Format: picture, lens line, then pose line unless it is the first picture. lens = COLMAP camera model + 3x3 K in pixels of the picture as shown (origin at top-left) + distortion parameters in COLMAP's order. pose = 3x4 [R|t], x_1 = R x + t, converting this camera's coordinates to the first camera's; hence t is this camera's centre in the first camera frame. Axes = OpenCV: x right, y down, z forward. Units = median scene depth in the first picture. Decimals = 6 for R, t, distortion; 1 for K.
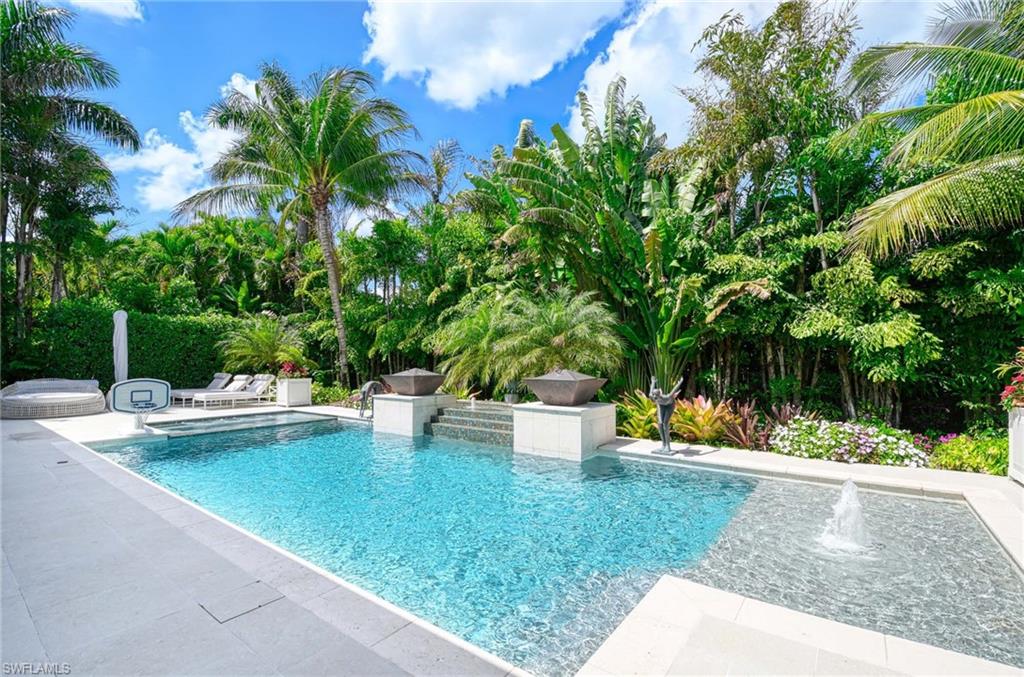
lens RADIAL K [[456.8, 0, 517.3], [0, 456.8, 342.2], [0, 0, 1]] dist [-0.013109, -0.002298]
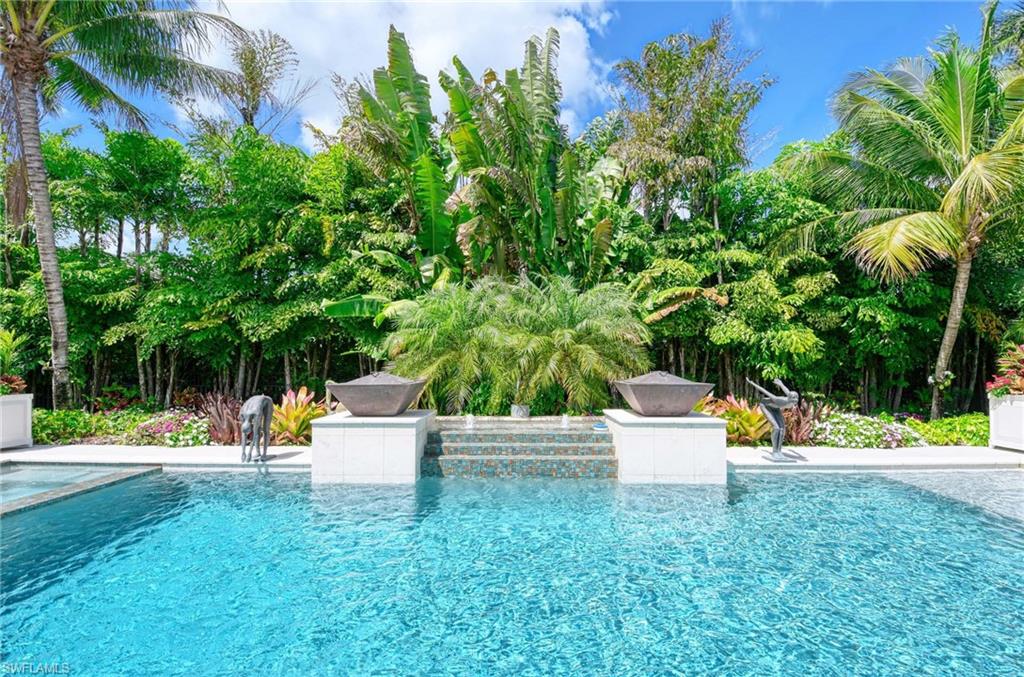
lens RADIAL K [[456.8, 0, 515.4], [0, 456.8, 342.9], [0, 0, 1]] dist [-0.013109, -0.002298]
pose [[0.800193, 0.028151, 0.599082, -0.453545], [-0.026344, 0.999584, -0.011783, 0.021872], [-0.599164, -0.006353, 0.800601, 0.402242]]
